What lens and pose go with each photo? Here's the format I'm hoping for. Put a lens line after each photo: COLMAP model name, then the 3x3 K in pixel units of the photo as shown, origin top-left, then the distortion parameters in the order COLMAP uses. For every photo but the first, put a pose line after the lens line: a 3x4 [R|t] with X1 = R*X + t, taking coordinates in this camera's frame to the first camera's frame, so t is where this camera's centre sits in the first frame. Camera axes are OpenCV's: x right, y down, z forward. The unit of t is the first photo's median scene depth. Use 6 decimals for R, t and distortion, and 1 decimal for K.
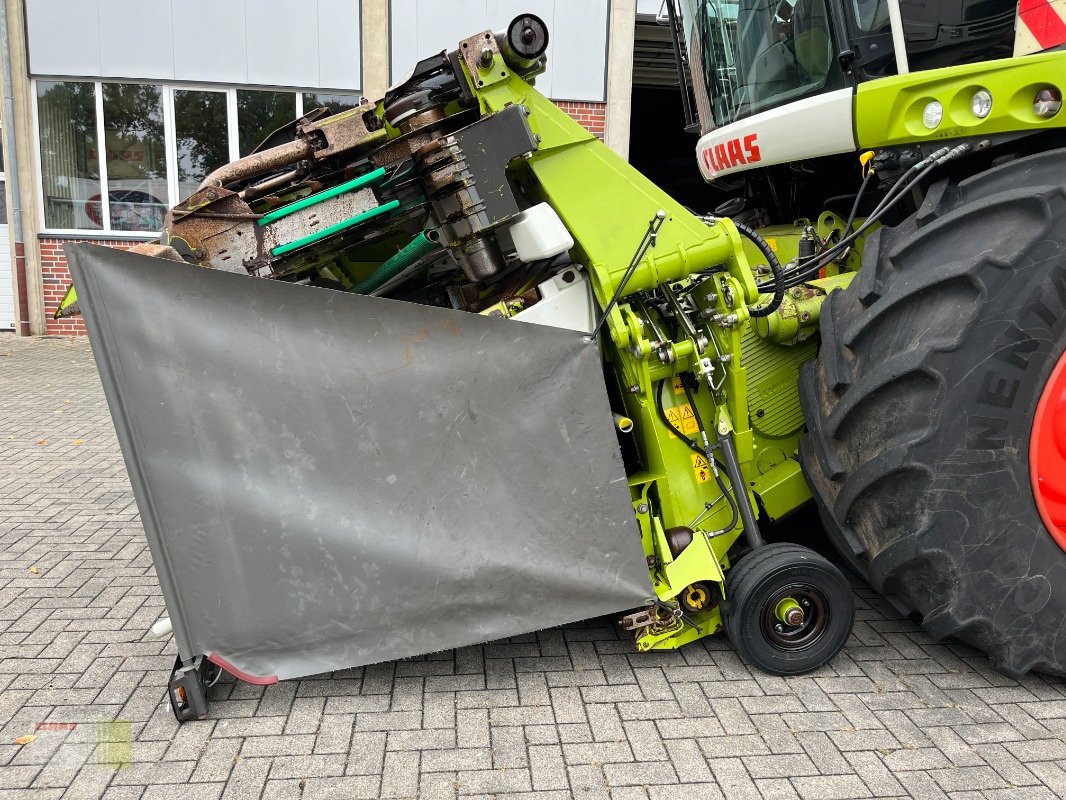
lens RADIAL K [[801.6, 0, 538.4], [0, 801.6, 408.2], [0, 0, 1]] dist [0.083498, -0.117682]
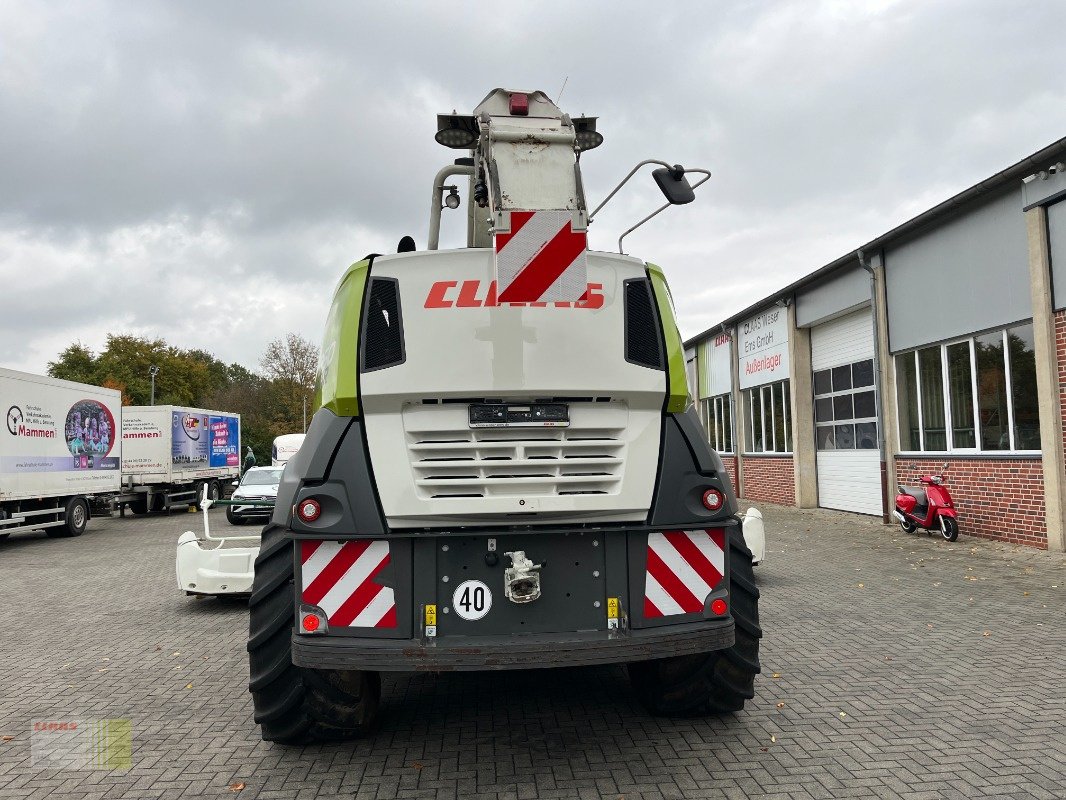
lens RADIAL K [[801.6, 0, 542.7], [0, 801.6, 398.9], [0, 0, 1]] dist [0.083498, -0.117682]
pose [[-0.039614, -0.092880, -0.994889, 3.900687], [-0.160686, 0.983304, -0.085400, -0.372957], [0.986210, 0.156481, -0.053877, 1.870278]]
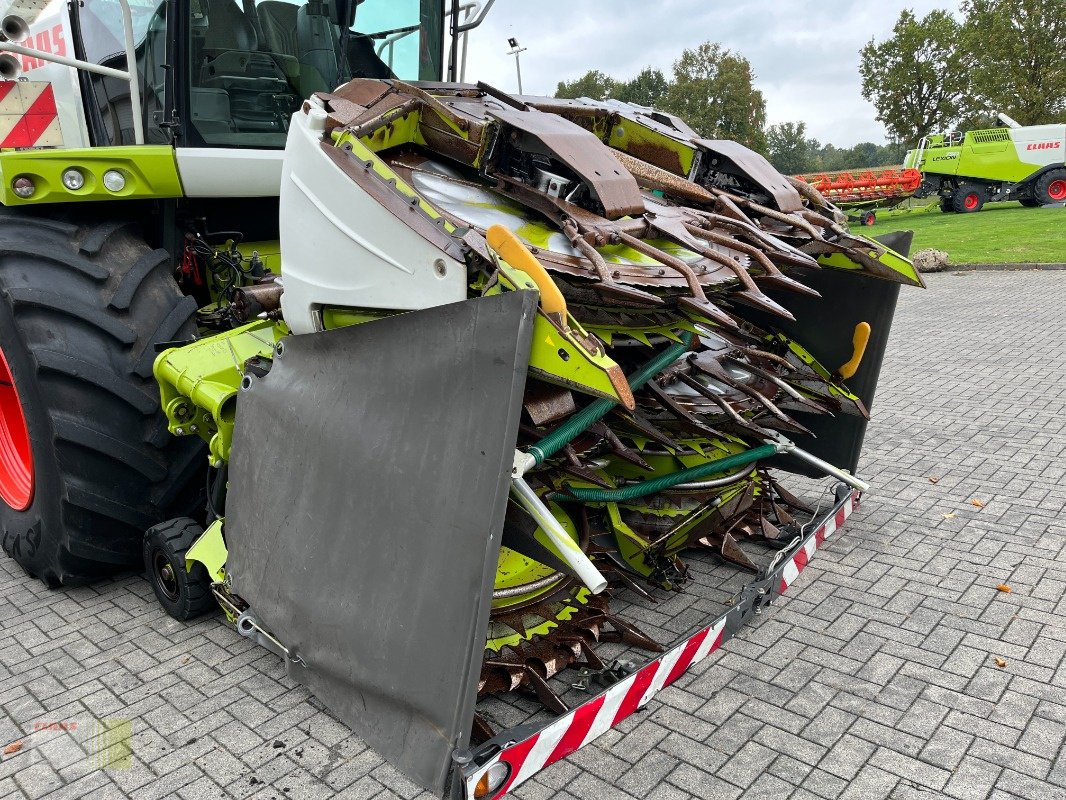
lens RADIAL K [[801.6, 0, 533.3], [0, 801.6, 406.0], [0, 0, 1]] dist [0.083498, -0.117682]
pose [[-0.643516, -0.146802, 0.751224, -1.176148], [0.206384, 0.911810, 0.354977, -0.527581], [-0.737084, 0.383474, -0.556466, 2.231309]]
